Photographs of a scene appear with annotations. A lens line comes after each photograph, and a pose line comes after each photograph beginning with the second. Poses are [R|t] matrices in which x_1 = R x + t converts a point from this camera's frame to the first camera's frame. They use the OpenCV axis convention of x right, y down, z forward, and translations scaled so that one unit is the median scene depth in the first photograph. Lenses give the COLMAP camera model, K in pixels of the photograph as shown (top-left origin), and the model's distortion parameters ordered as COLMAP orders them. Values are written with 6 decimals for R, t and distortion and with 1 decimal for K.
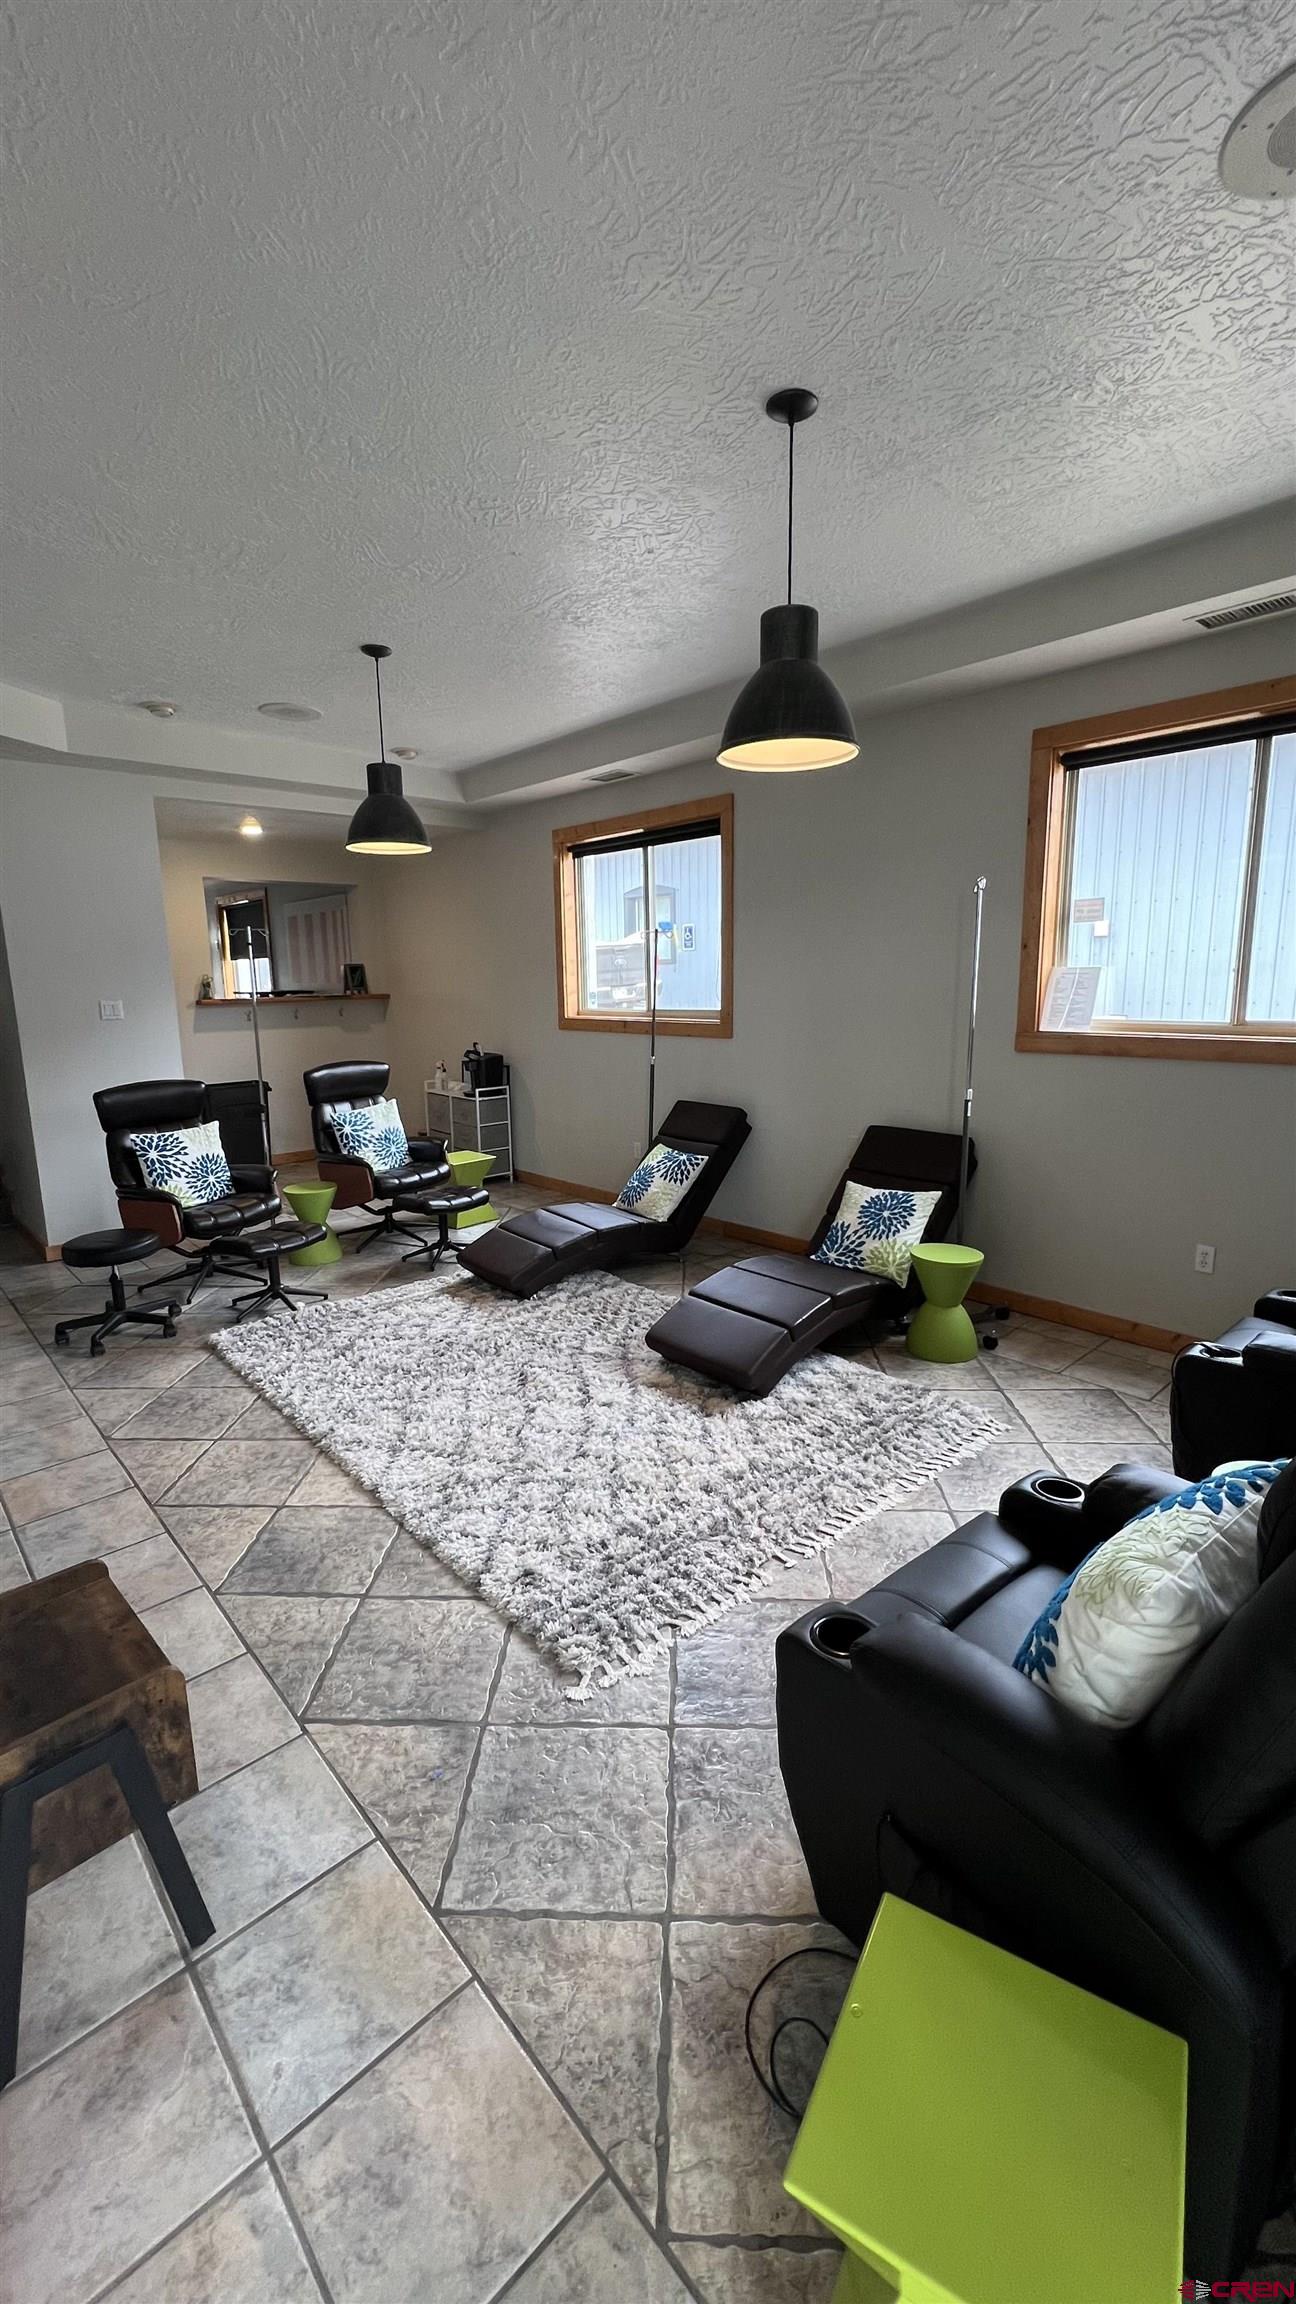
lens RADIAL K [[936.7, 0, 641.2], [0, 936.7, 1135.2], [0, 0, 1]] dist [0.002973, 0.000131]
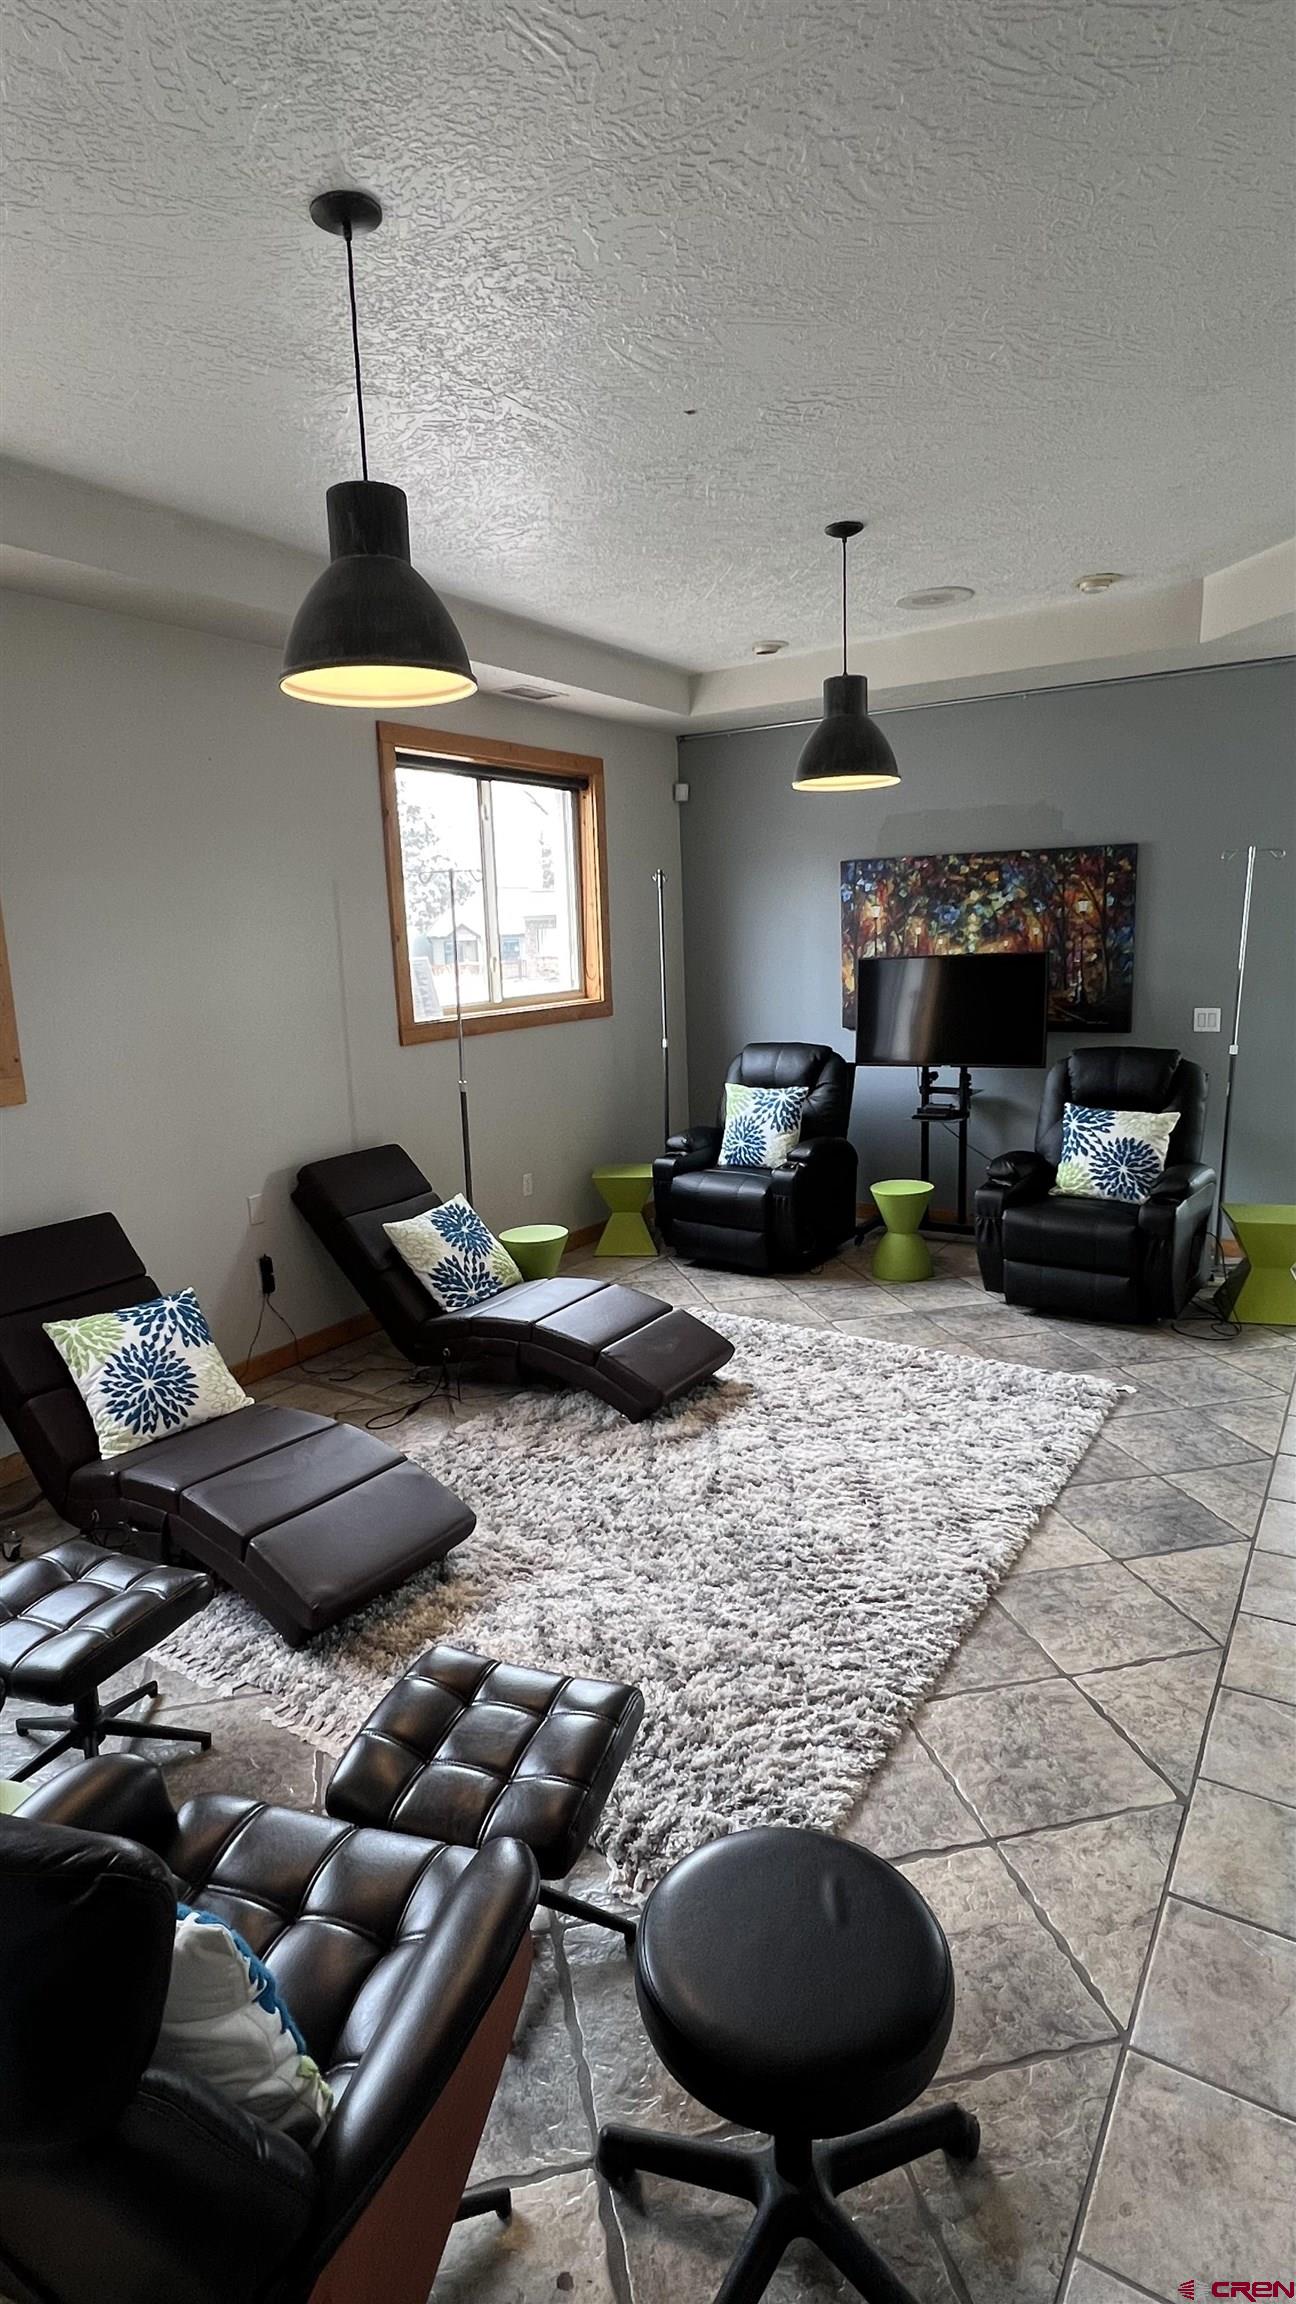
lens RADIAL K [[1164.8, 0, 648.3], [0, 1164.8, 1170.2], [0, 0, 1]] dist [-0.000669, -0.000326]
pose [[-0.265491, -0.161188, 0.950543, -1.084391], [0.202591, 0.954585, 0.218458, -0.231982], [-0.942588, 0.250570, -0.220779, 1.374785]]
